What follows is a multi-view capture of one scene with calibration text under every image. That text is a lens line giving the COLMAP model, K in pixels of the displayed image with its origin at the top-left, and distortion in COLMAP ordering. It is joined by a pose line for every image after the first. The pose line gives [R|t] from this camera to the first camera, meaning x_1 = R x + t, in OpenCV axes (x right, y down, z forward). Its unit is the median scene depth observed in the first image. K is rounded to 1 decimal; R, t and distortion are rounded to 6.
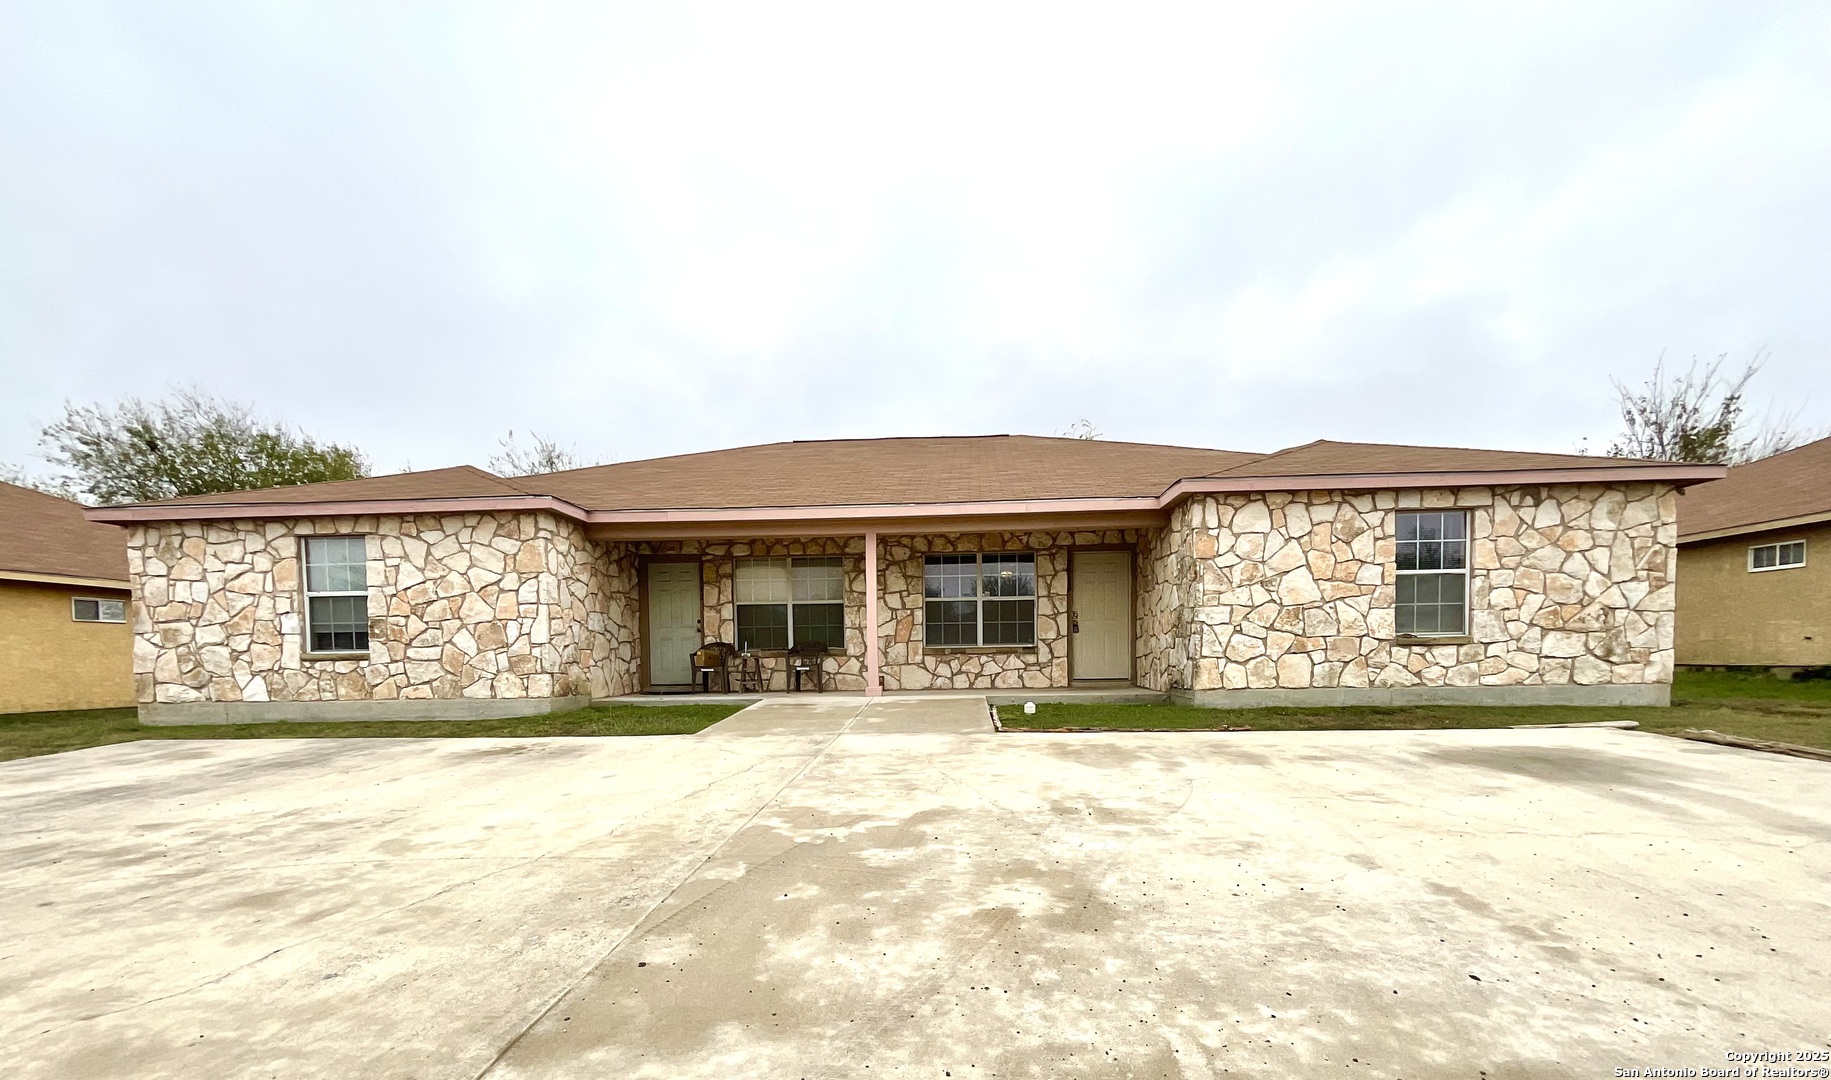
lens RADIAL K [[737.9, 0, 914.0], [0, 737.9, 693.3], [0, 0, 1]] dist [-0.002031, 0.002317]
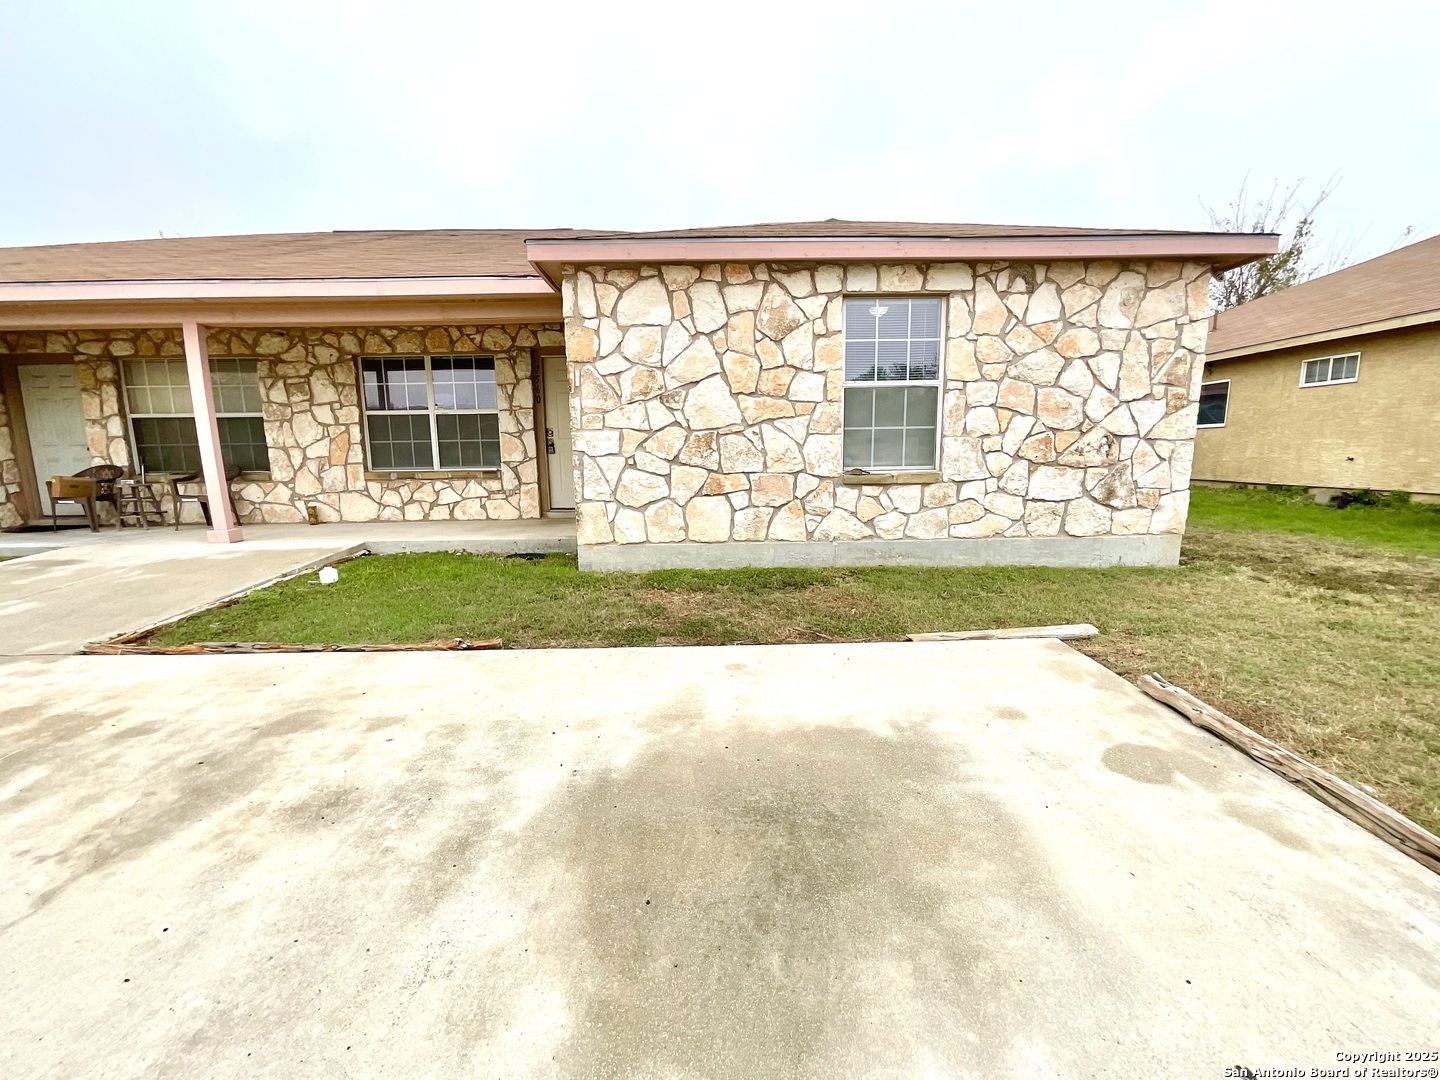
lens RADIAL K [[582.4, 0, 721.4], [0, 582.4, 546.6], [0, 0, 1]] dist [-0.005904, 0.001423]
pose [[0.997736, -0.009322, 0.066606, 0.492788], [0.001583, 0.993330, 0.115297, -0.070872], [-0.067236, -0.114931, 0.991095, 0.418965]]
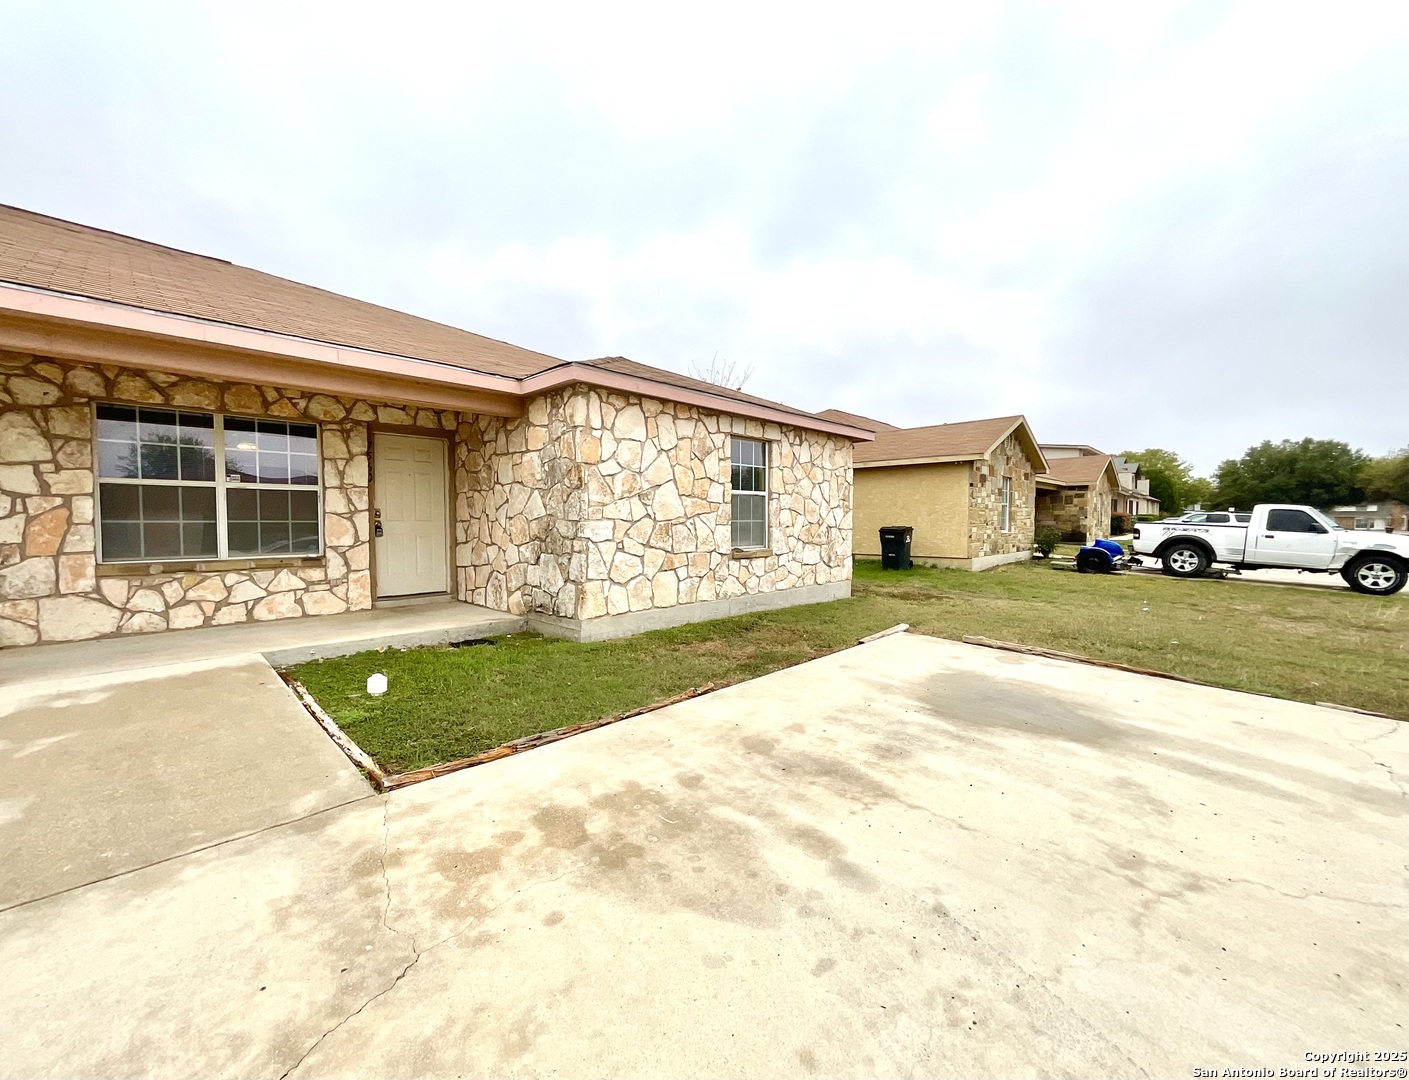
lens RADIAL K [[584.8, 0, 689.2], [0, 584.8, 546.8], [0, 0, 1]] dist [-0.006031, 0.001929]
pose [[0.658173, -0.018893, 0.752630, -0.033323], [0.025454, 0.999672, 0.002835, -0.087192], [-0.752436, 0.017291, 0.658438, 0.481458]]
